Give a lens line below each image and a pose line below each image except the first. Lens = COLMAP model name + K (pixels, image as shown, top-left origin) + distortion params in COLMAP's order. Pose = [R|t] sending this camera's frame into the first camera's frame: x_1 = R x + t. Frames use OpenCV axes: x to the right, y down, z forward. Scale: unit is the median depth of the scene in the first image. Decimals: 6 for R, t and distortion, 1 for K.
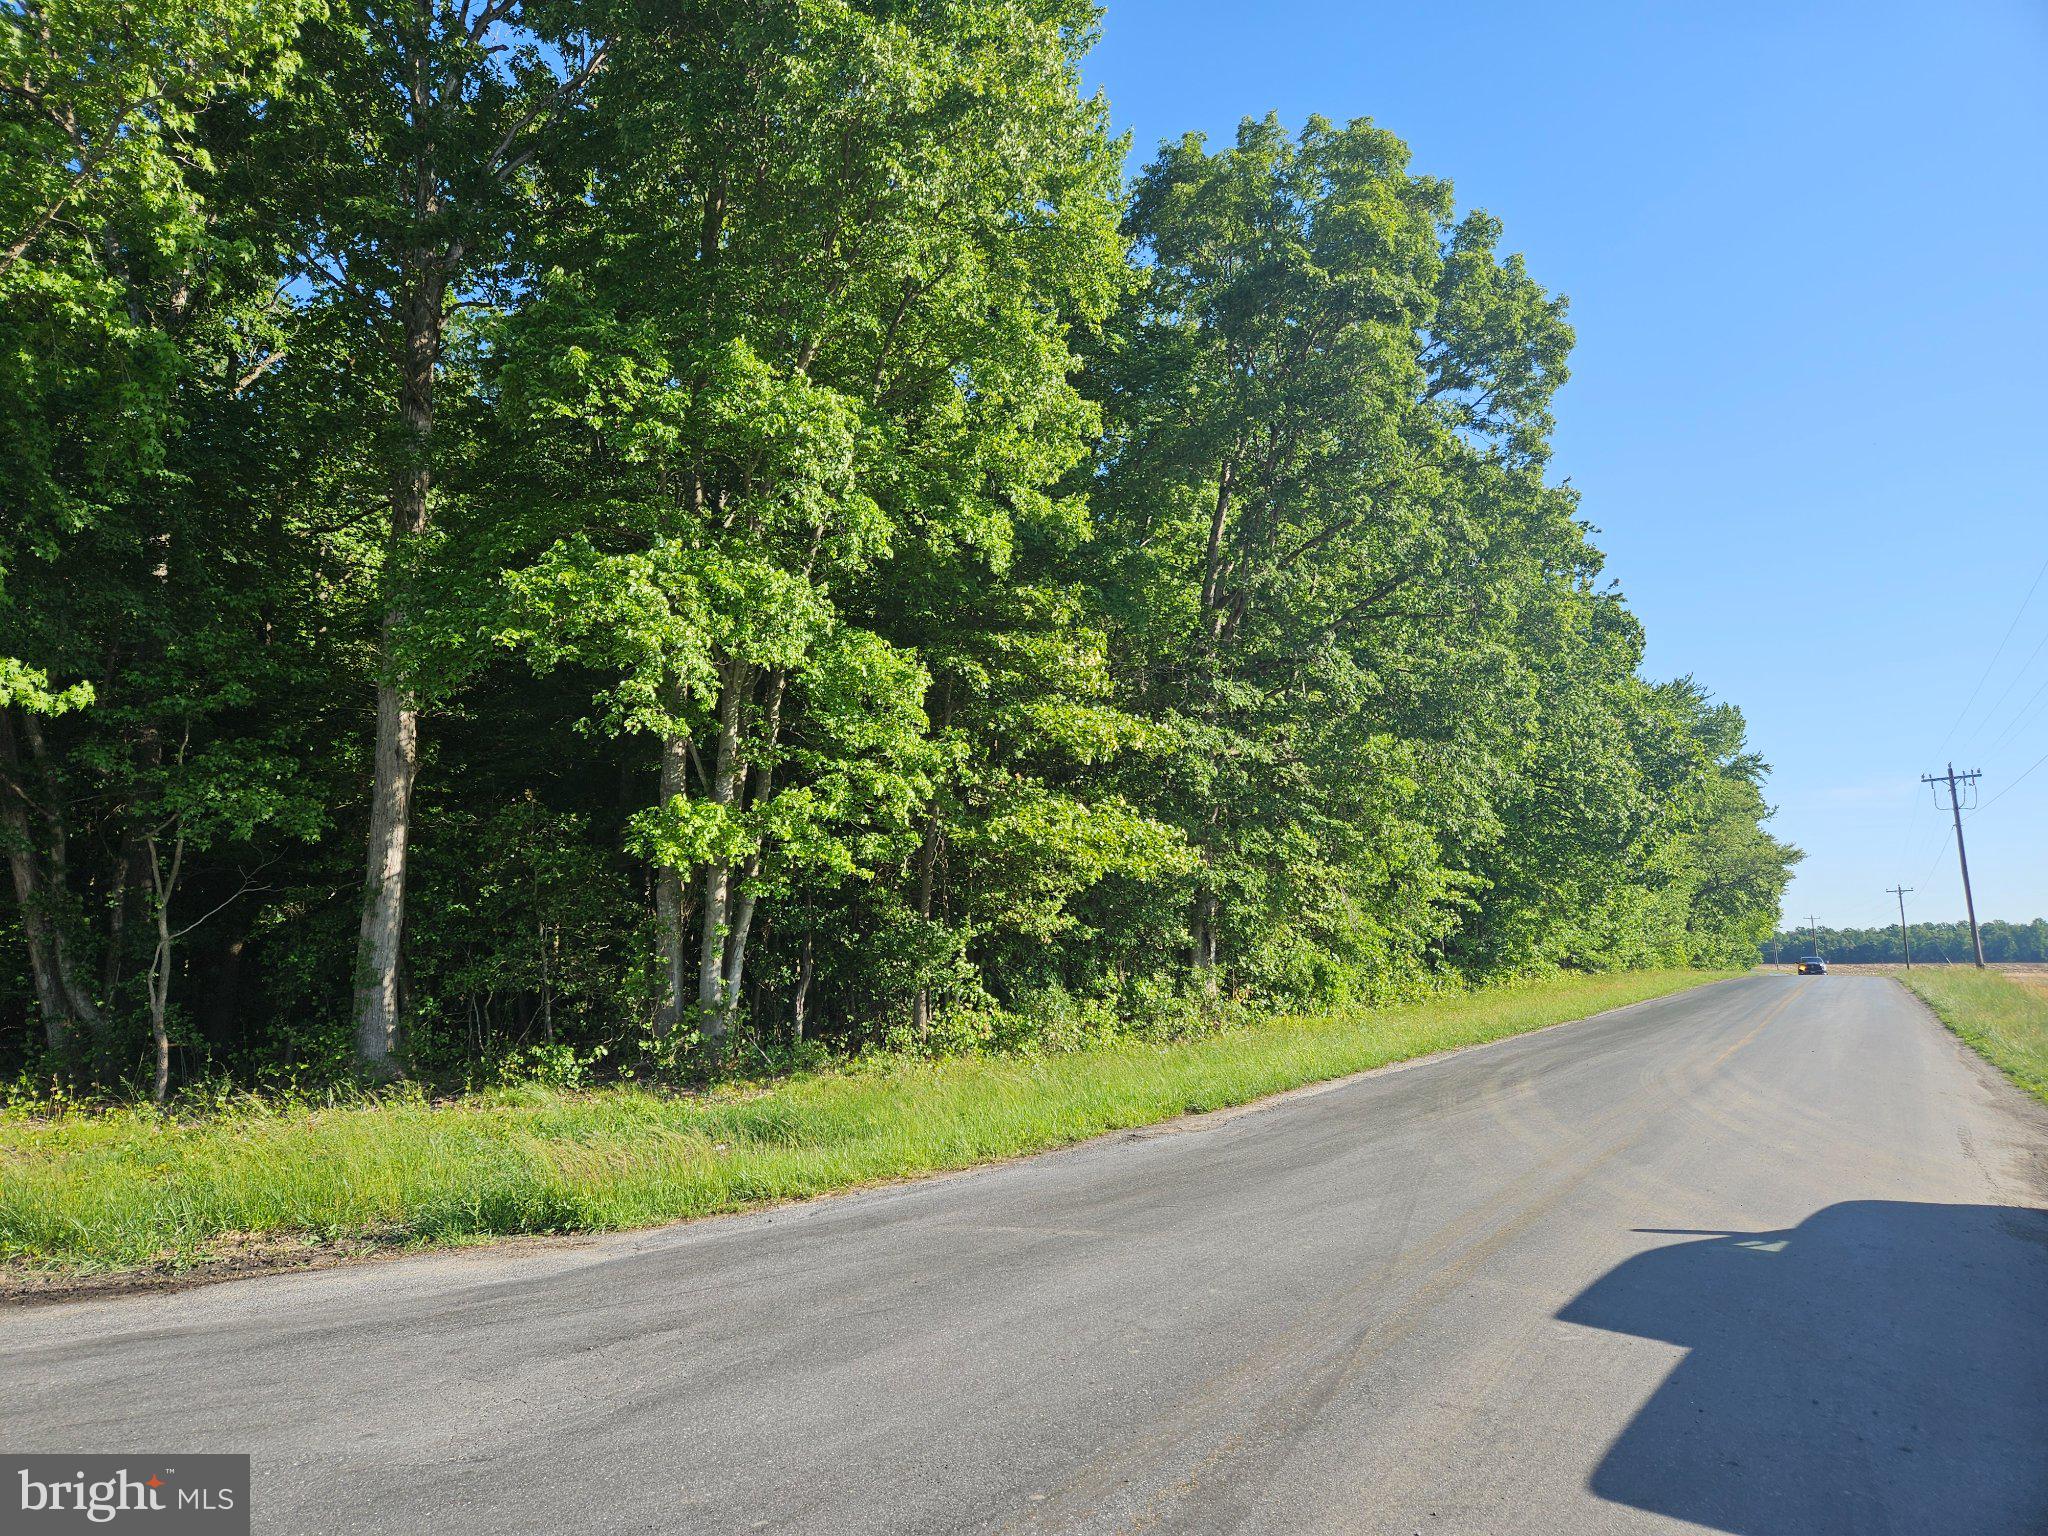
lens RADIAL K [[1357.3, 0, 997.2], [0, 1357.3, 743.1], [0, 0, 1]] dist [0.073424, -0.067089]
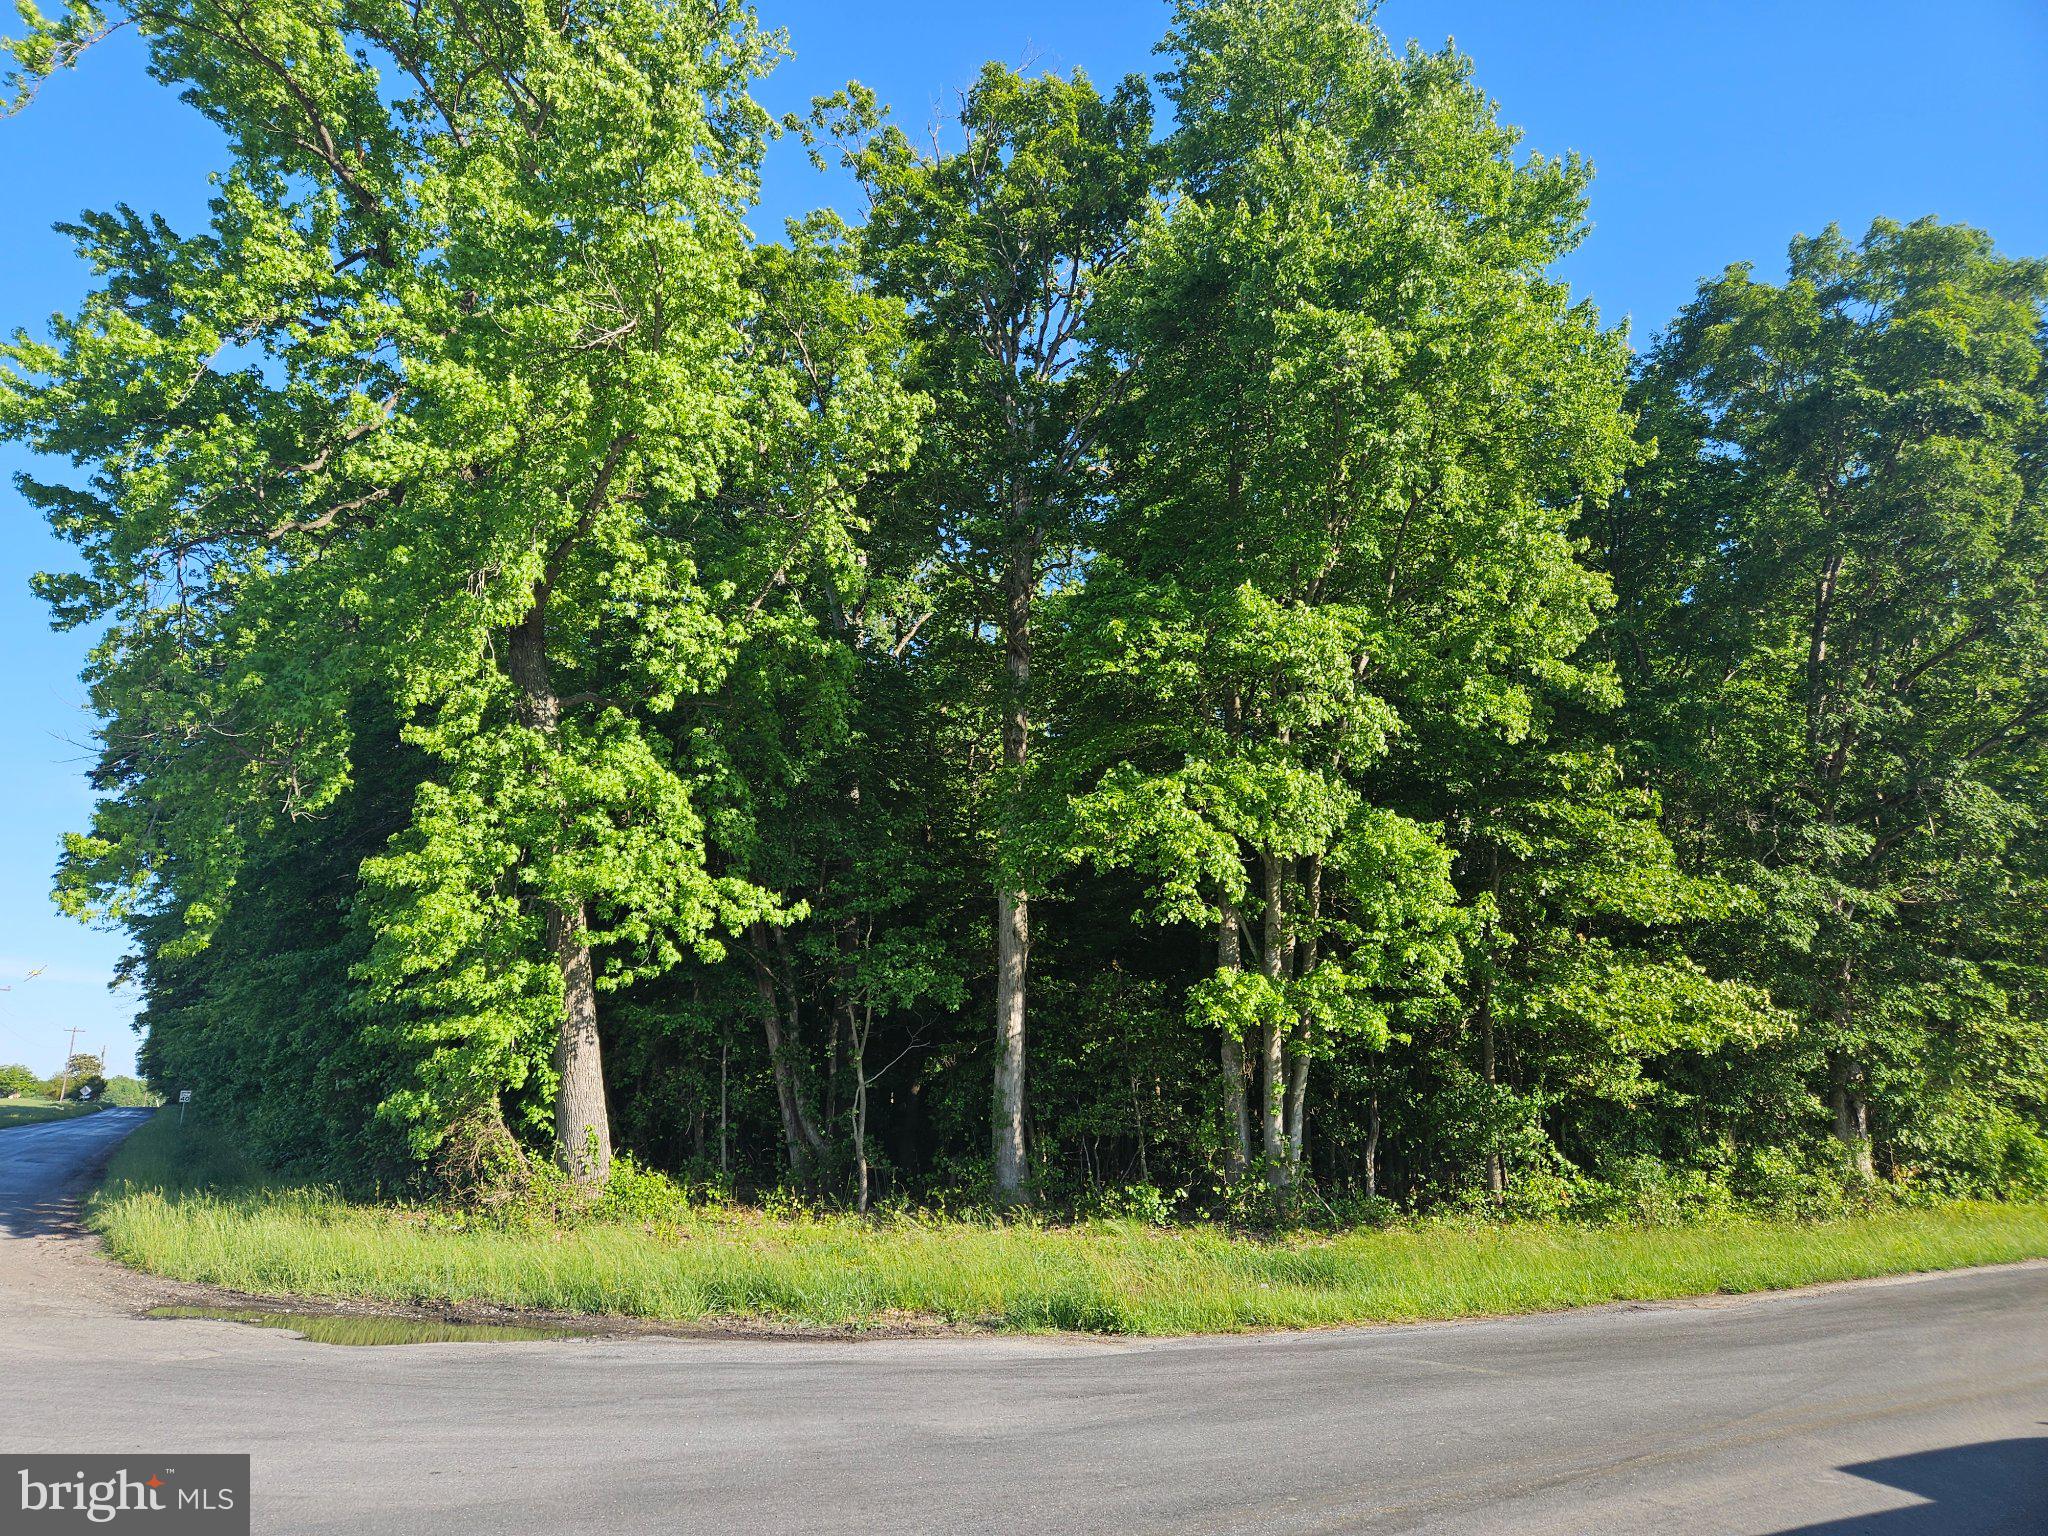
lens RADIAL K [[1357.3, 0, 997.2], [0, 1357.3, 743.1], [0, 0, 1]] dist [0.073424, -0.067089]
pose [[0.898063, -0.088571, -0.430857, 0.088062], [0.045003, 0.992879, -0.110303, -0.027365], [0.437559, 0.079669, 0.895653, -0.114068]]
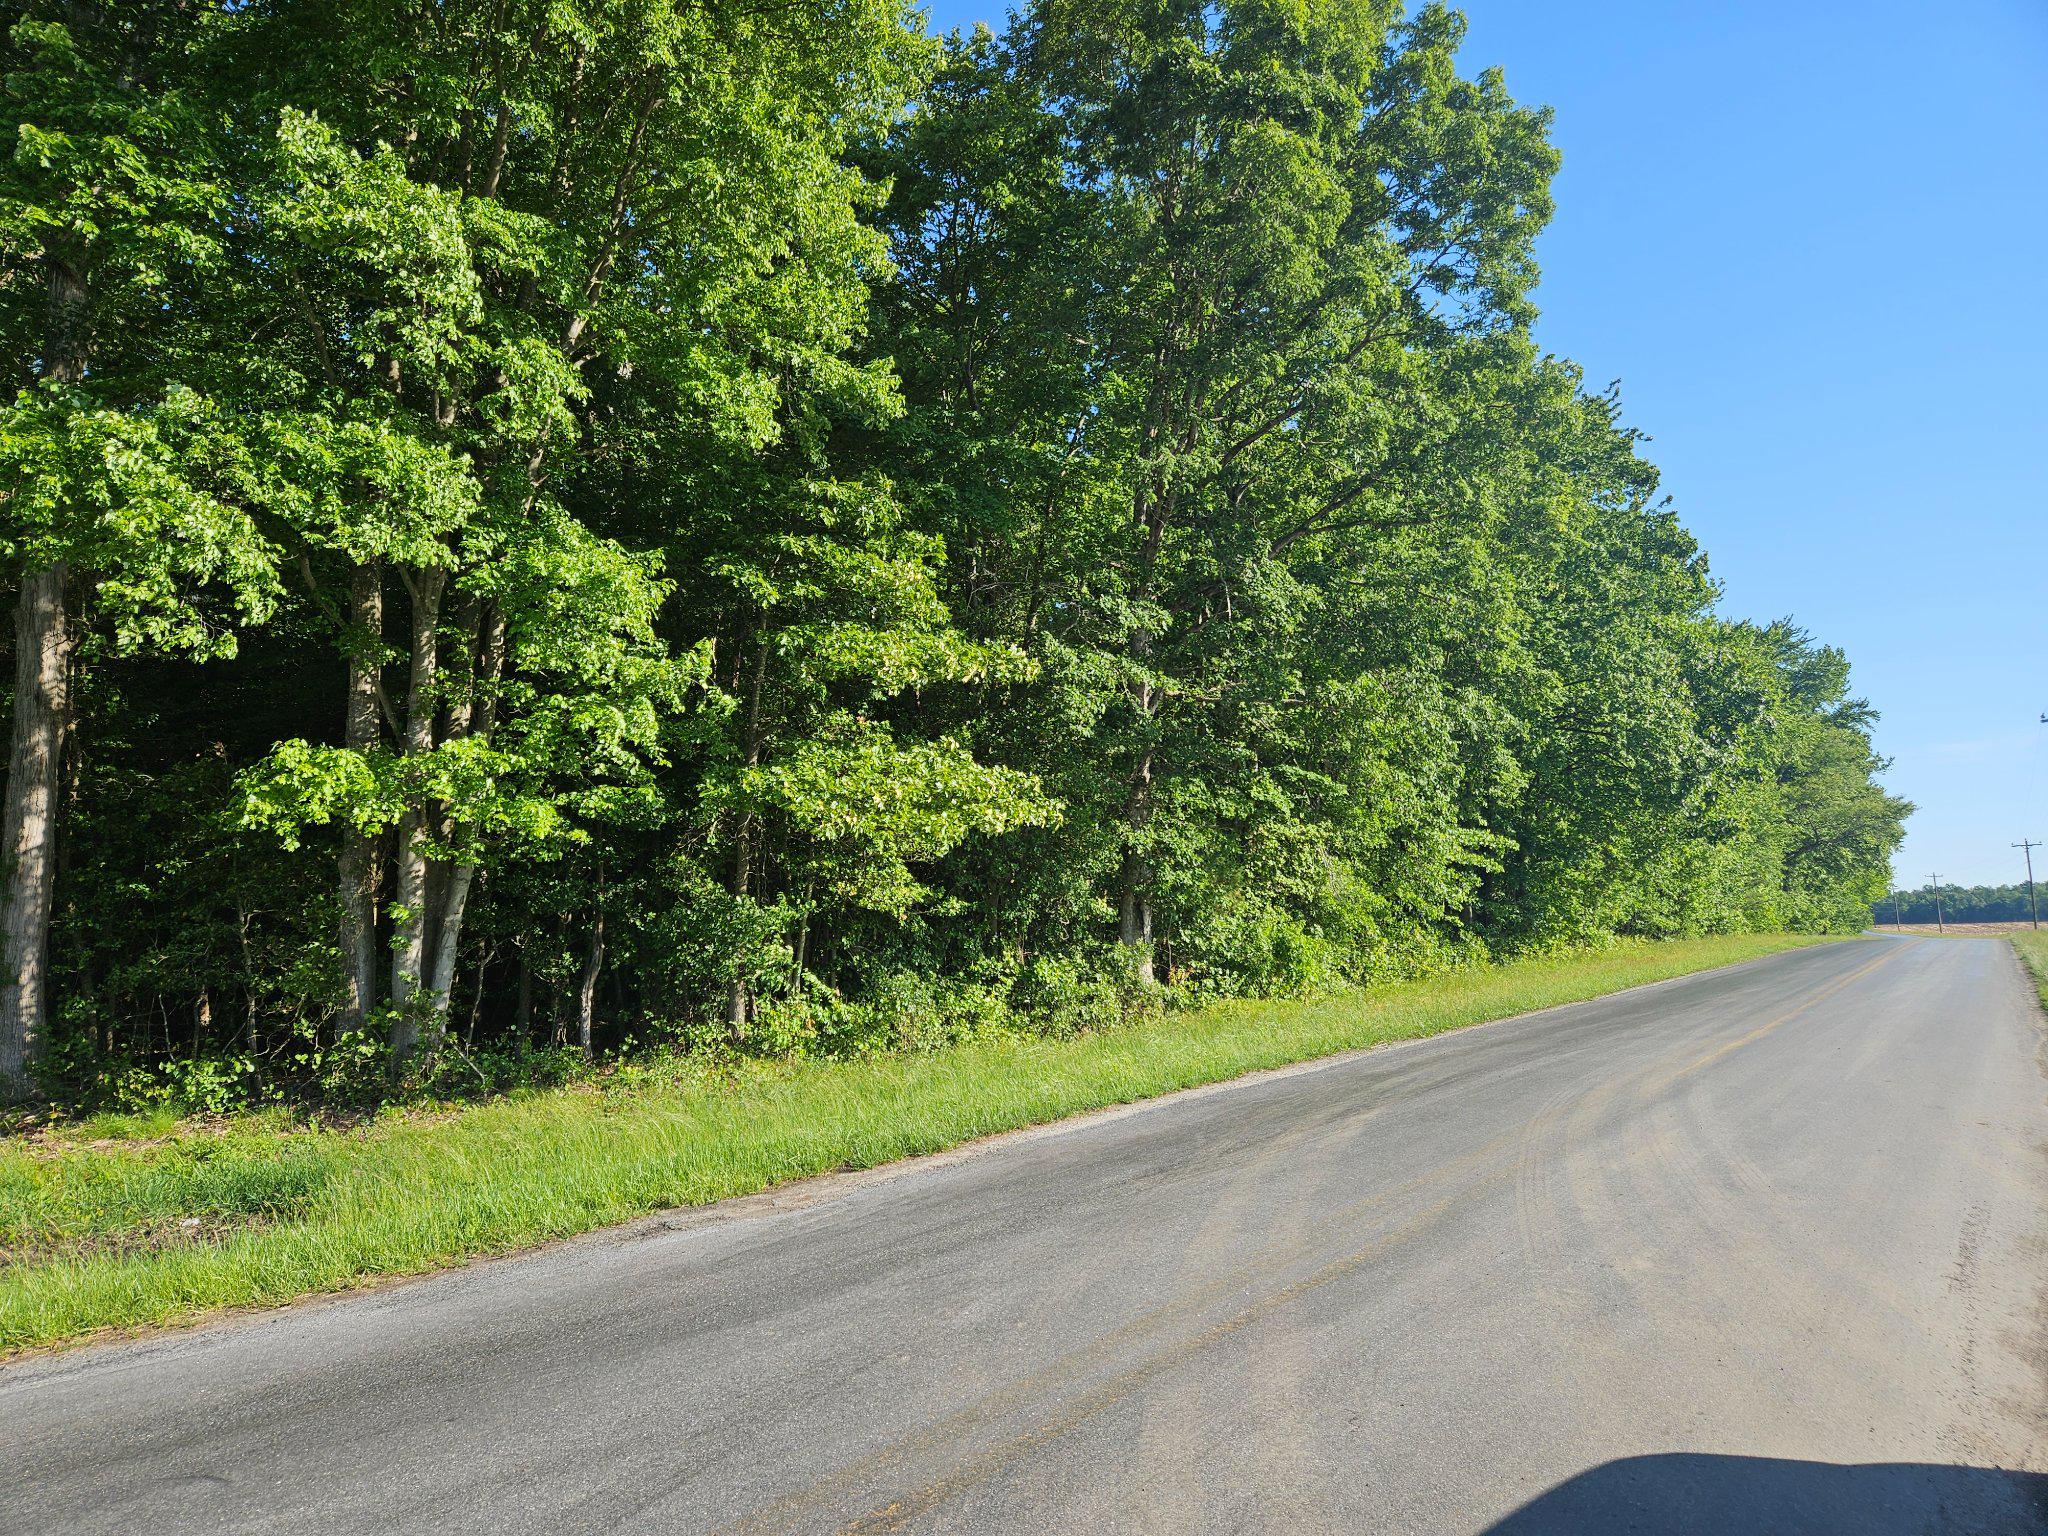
lens RADIAL K [[1366.3, 0, 1005.1], [0, 1366.3, 759.8], [0, 0, 1]] dist [0.106224, -0.139684]
pose [[0.998208, -0.018483, -0.056915, 0.169560], [0.020444, 0.999210, 0.034070, 0.025330], [0.056240, -0.035172, 0.997798, 0.196636]]
